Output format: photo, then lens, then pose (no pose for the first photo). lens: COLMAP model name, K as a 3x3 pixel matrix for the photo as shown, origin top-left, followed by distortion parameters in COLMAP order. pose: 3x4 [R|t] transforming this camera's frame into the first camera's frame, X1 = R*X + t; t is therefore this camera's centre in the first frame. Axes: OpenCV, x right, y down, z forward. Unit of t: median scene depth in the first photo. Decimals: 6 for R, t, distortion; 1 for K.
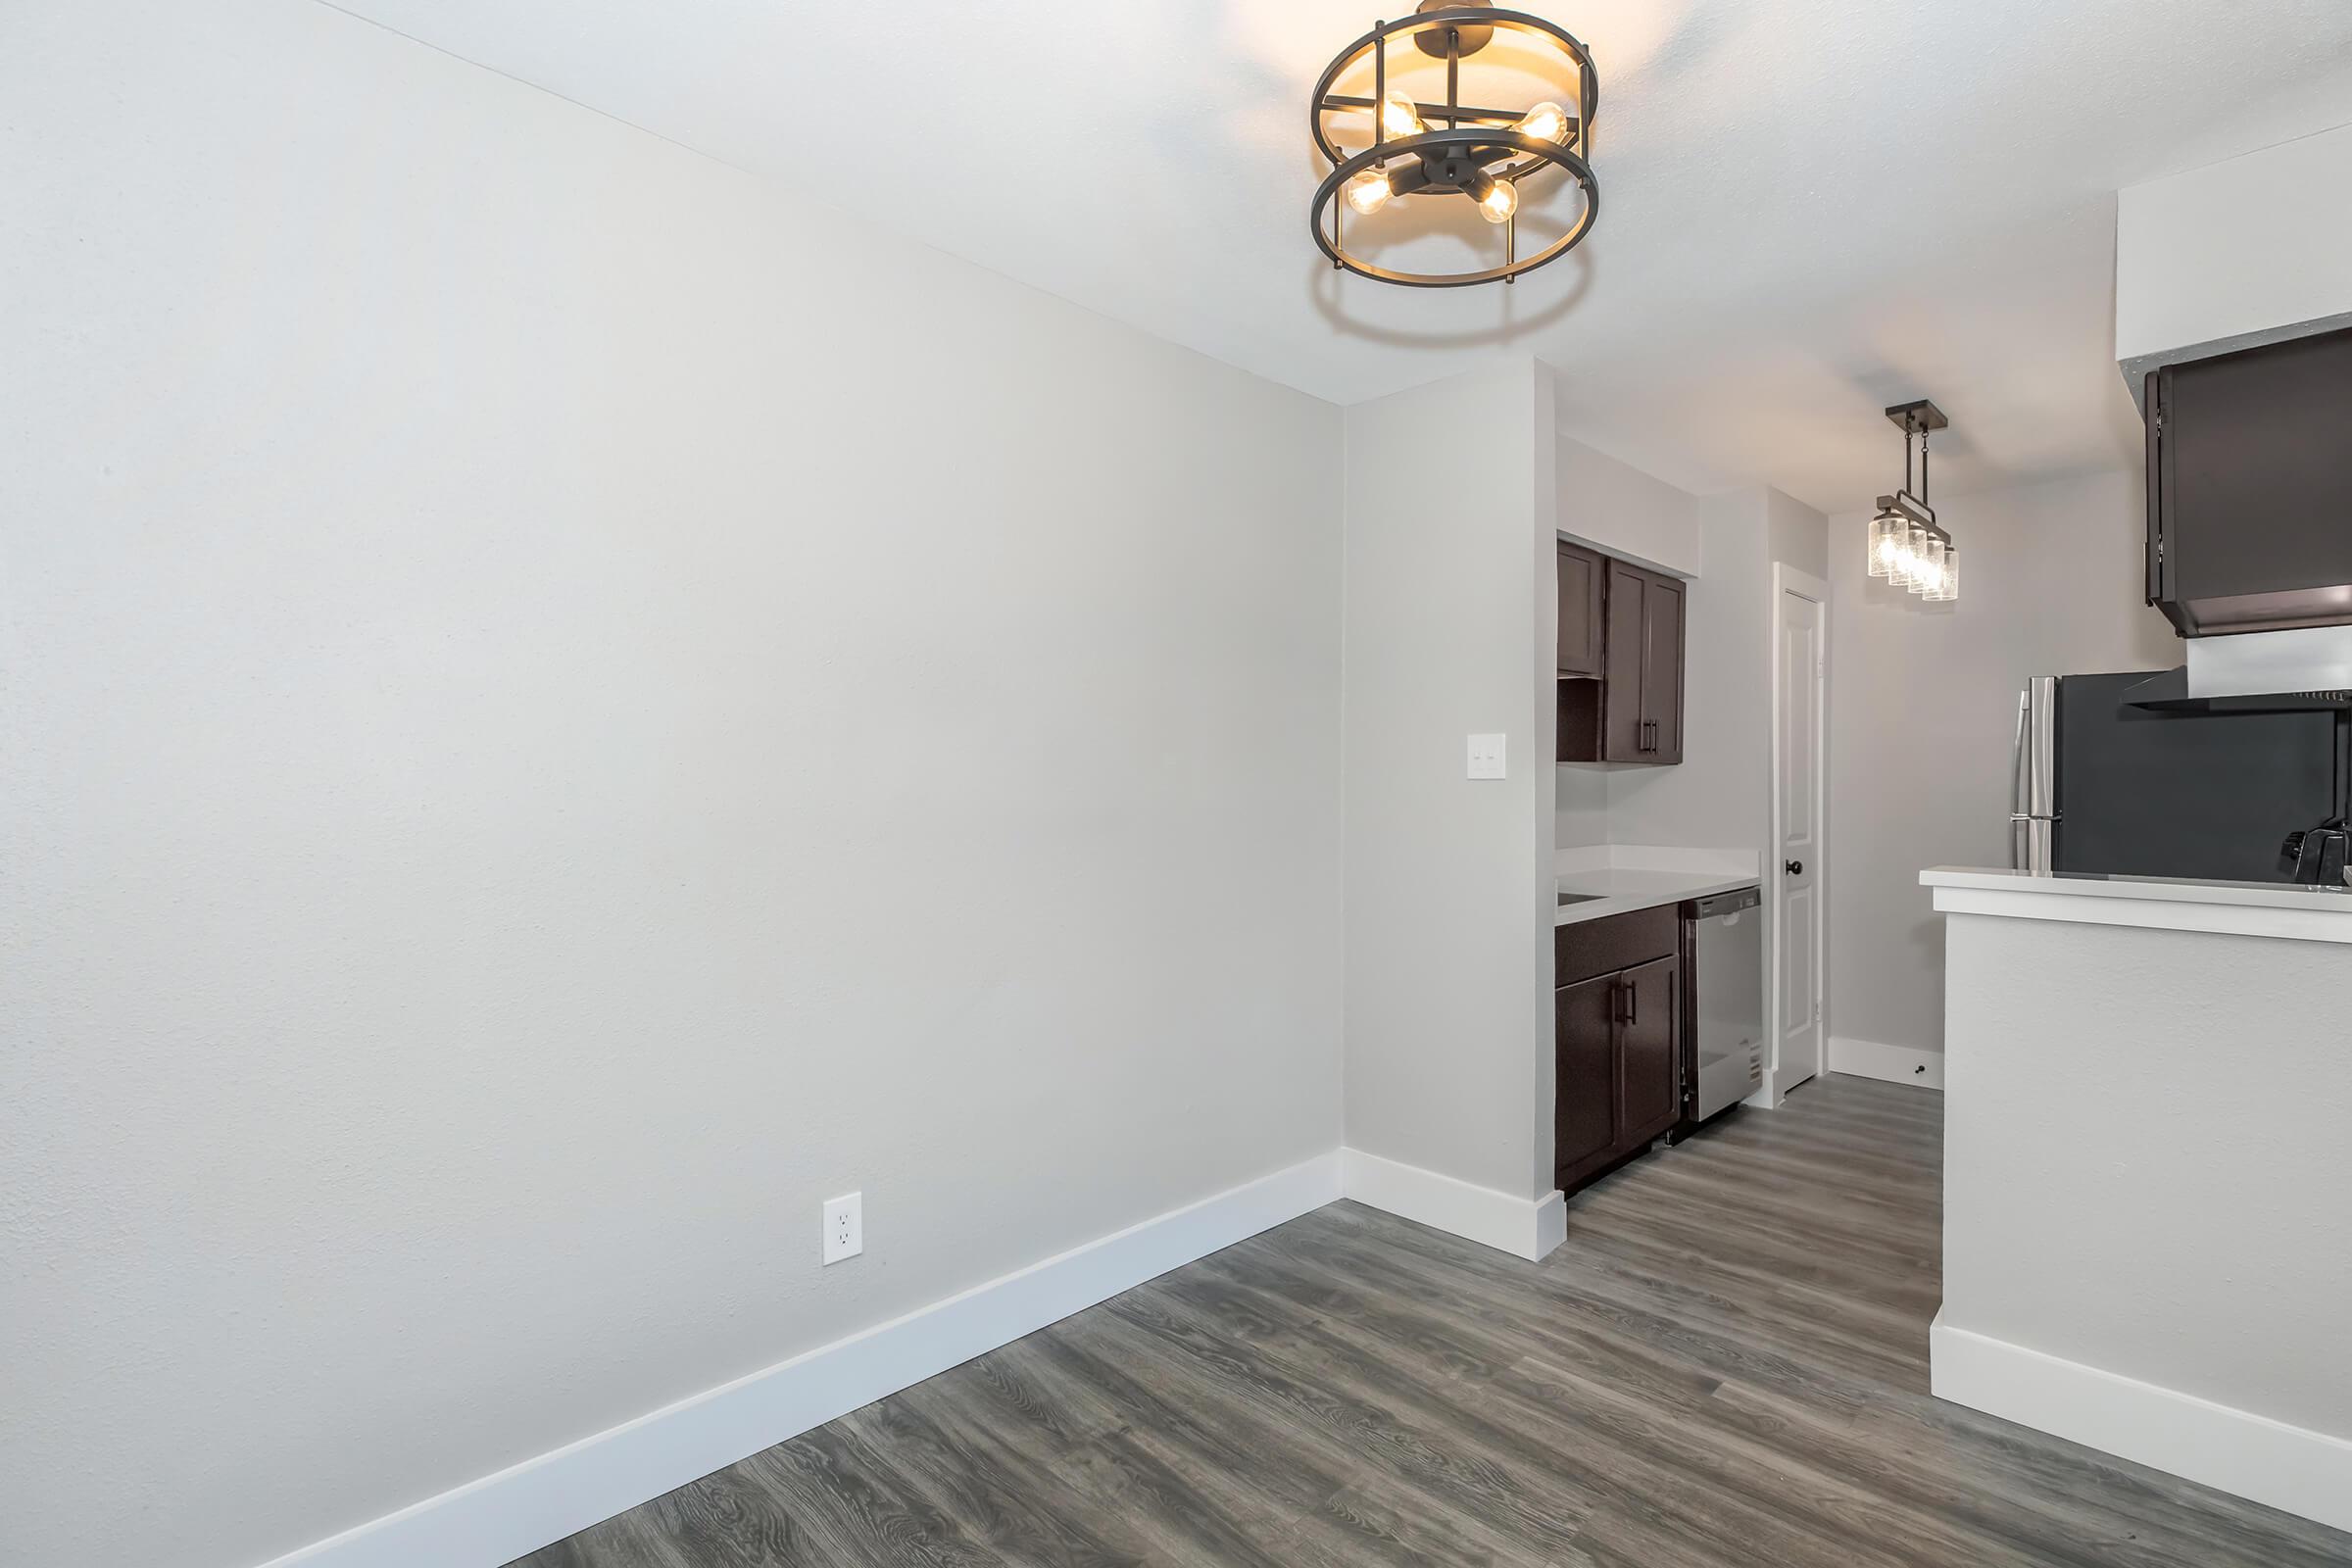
lens RADIAL K [[1062.7, 0, 1251.4], [0, 1062.7, 792.2], [0, 0, 1]] dist [-0.000277, -0.000015]
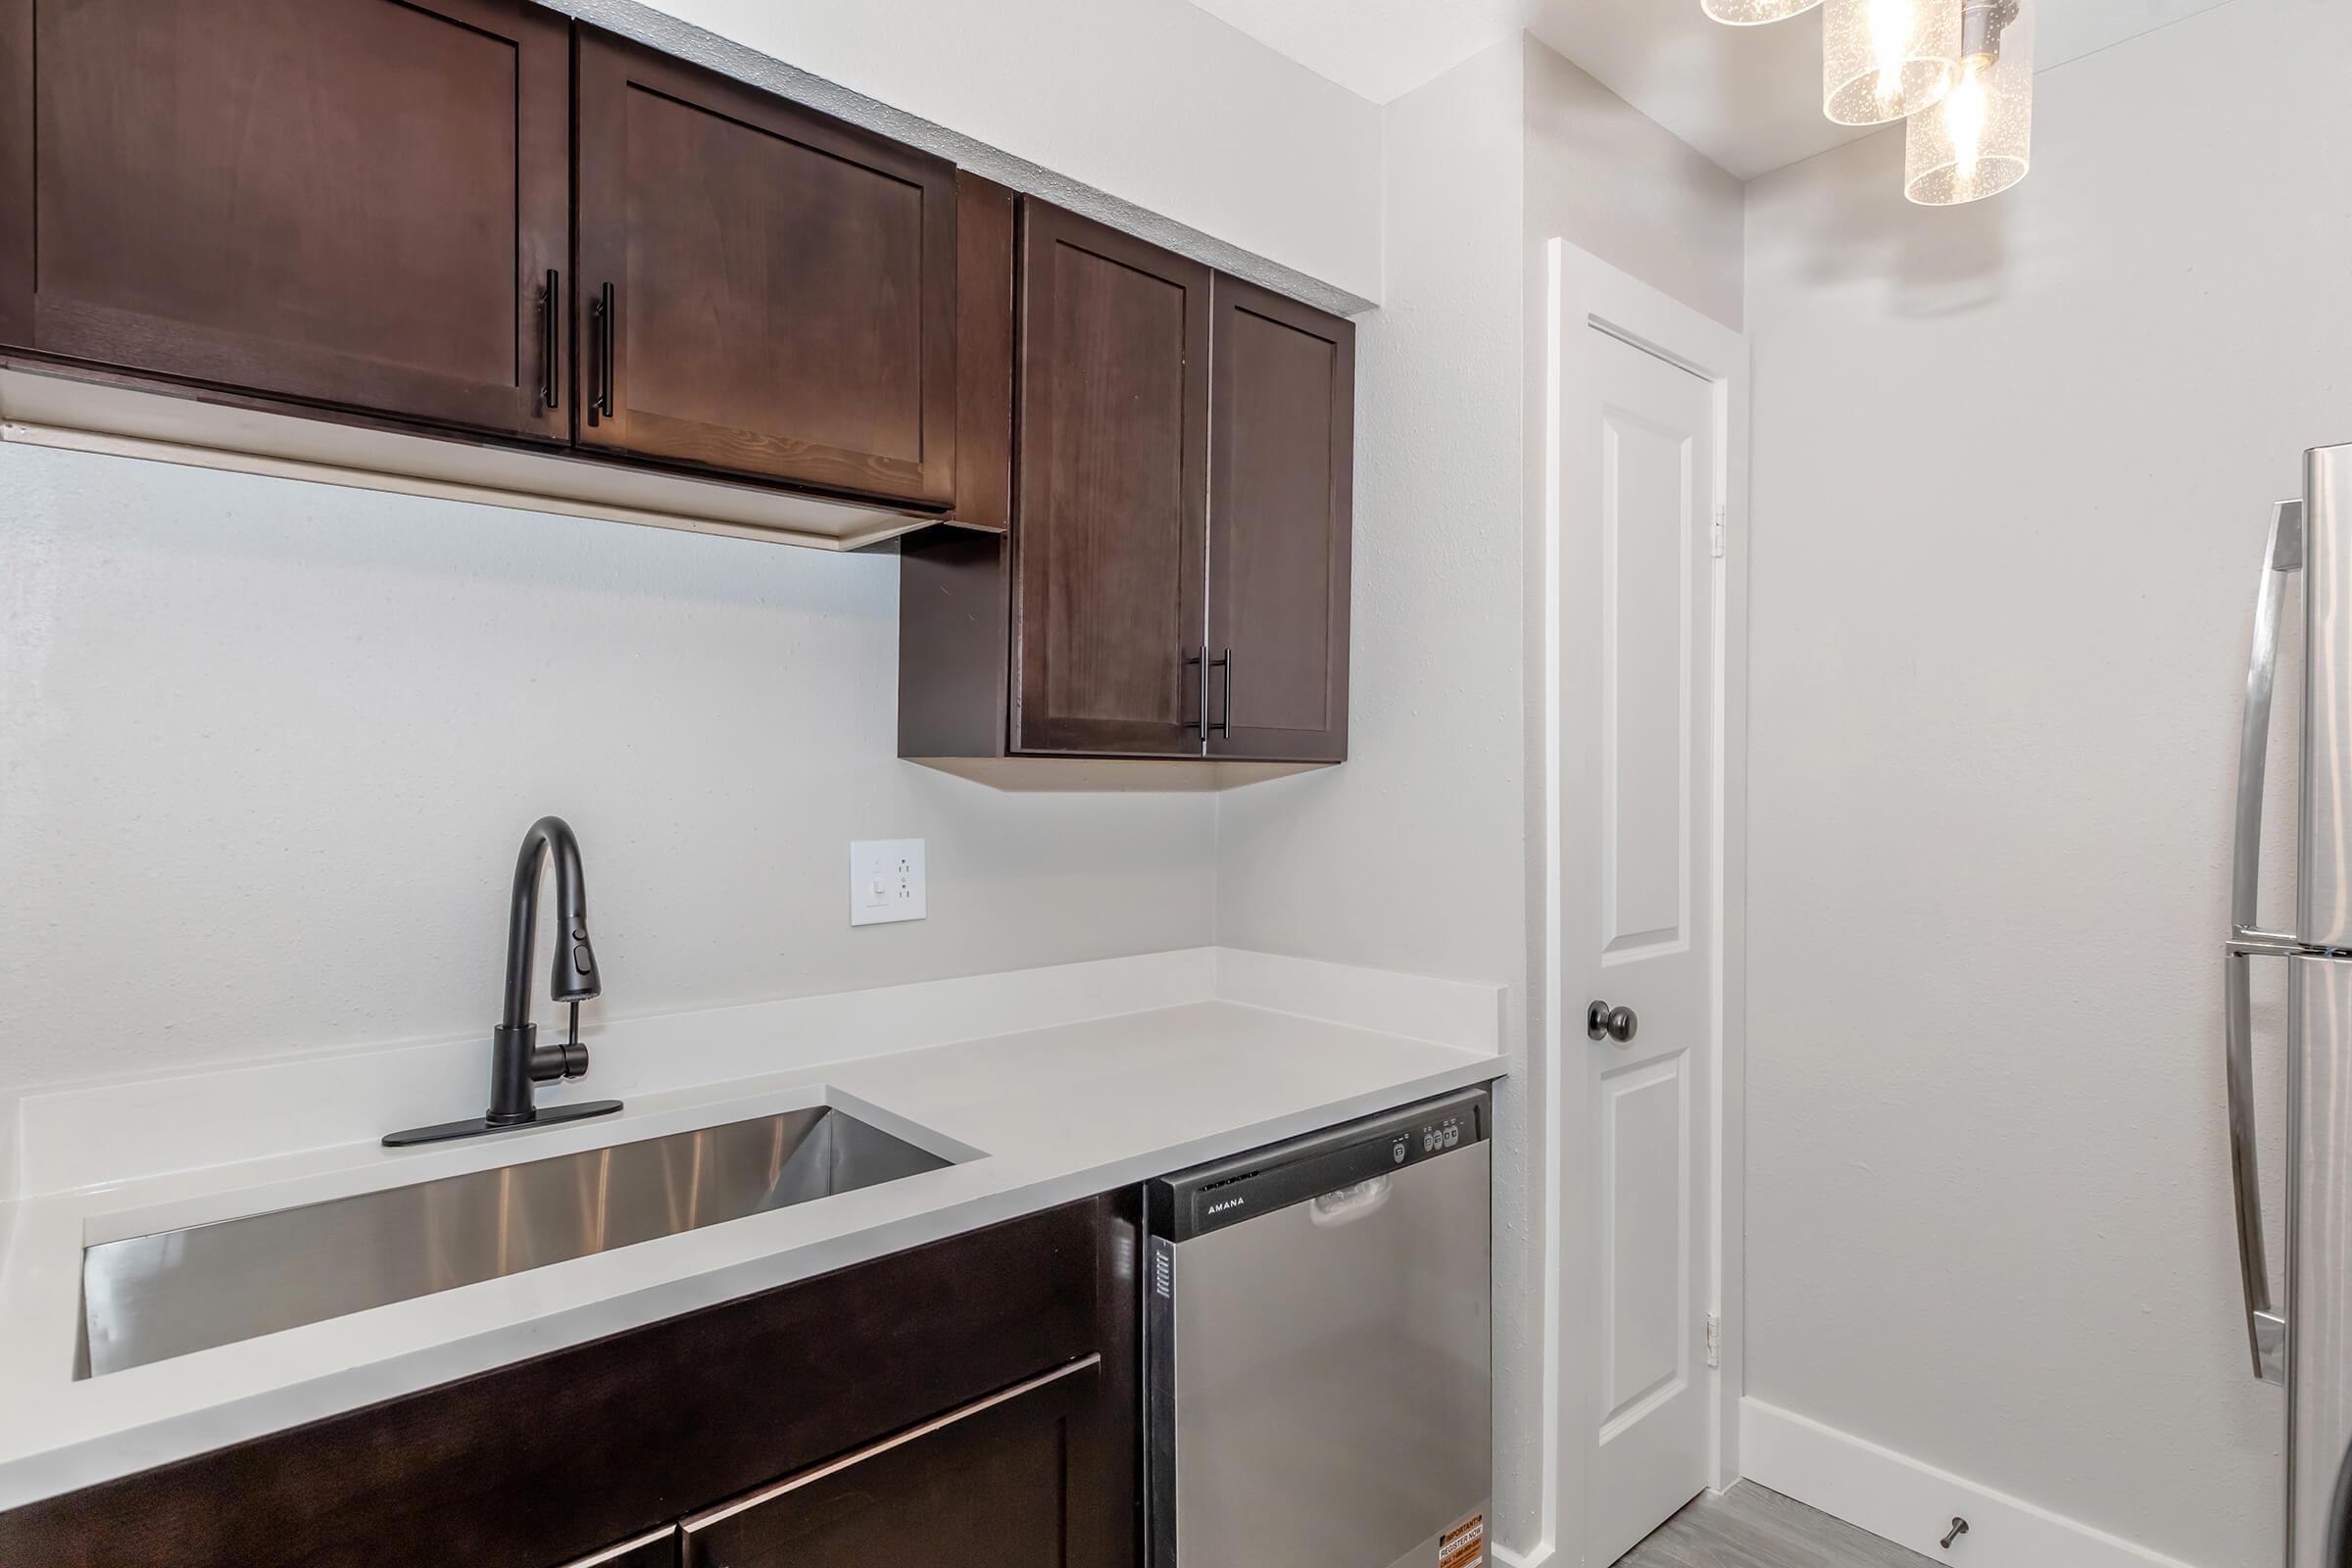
lens RADIAL K [[1222.2, 0, 1103.7], [0, 1222.2, 780.5], [0, 0, 1]] dist [-0.002772, -0.000461]
pose [[0.995016, 0.006574, -0.099497, 0.363533], [-0.006985, 0.999968, -0.003777, -0.016850], [0.099469, 0.004454, 0.995031, 0.524397]]
